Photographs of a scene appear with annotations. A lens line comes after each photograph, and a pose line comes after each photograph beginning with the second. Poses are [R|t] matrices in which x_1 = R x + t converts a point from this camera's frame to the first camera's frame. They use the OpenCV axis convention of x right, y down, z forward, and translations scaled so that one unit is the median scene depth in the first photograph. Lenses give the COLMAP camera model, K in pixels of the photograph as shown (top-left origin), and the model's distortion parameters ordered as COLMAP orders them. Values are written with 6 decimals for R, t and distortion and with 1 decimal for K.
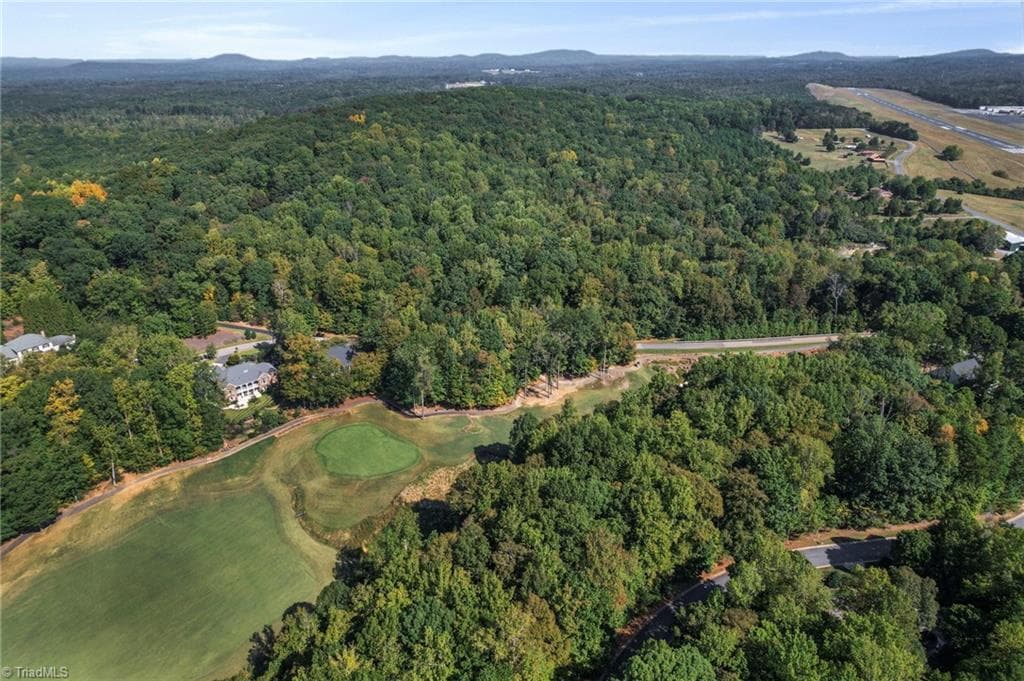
lens RADIAL K [[659.2, 0, 515.3], [0, 659.2, 372.0], [0, 0, 1]] dist [-0.073666, 0.067317]
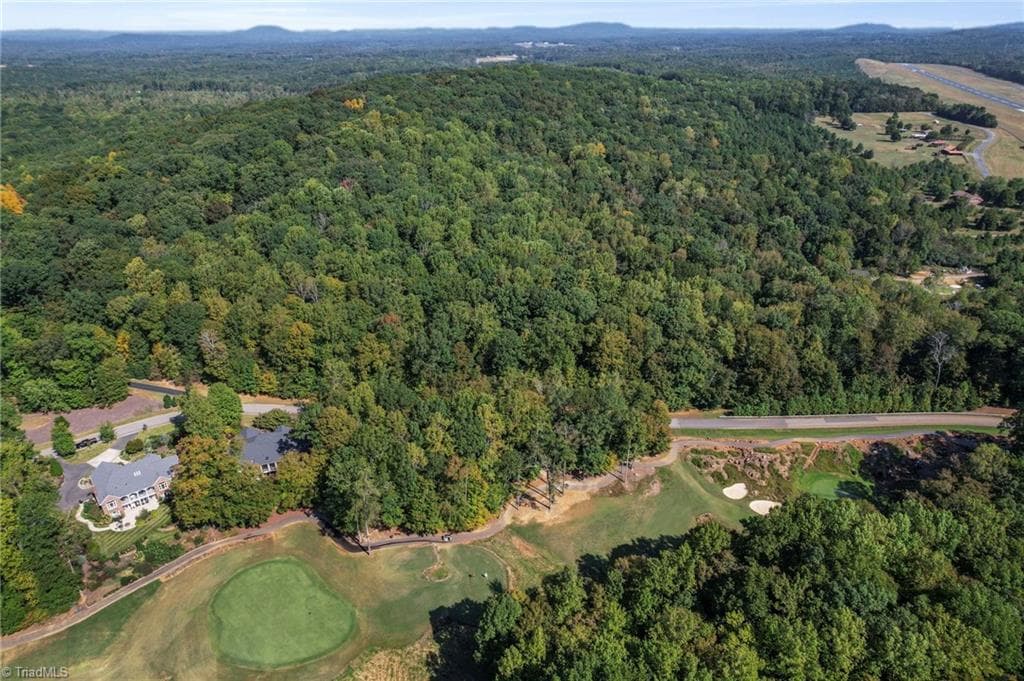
lens RADIAL K [[659.2, 0, 513.7], [0, 659.2, 355.0], [0, 0, 1]] dist [-0.073666, 0.067317]
pose [[0.998749, 0.023186, -0.044309, 0.033155], [-0.022565, 0.999641, 0.014461, -0.121794], [0.044628, -0.013443, 0.998913, 0.226514]]
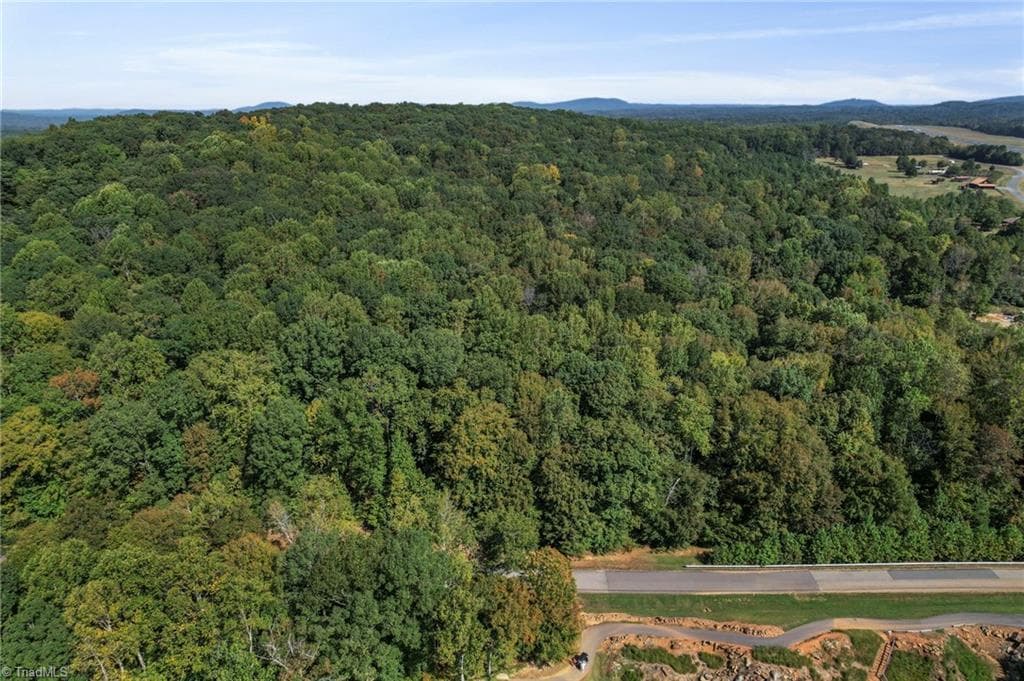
lens RADIAL K [[659.2, 0, 512.7], [0, 659.2, 357.1], [0, 0, 1]] dist [-0.073666, 0.067317]
pose [[0.998587, 0.018002, -0.049998, 0.150570], [-0.022190, 0.996176, -0.084509, -0.135317], [0.048286, 0.085499, 0.995168, 0.579517]]
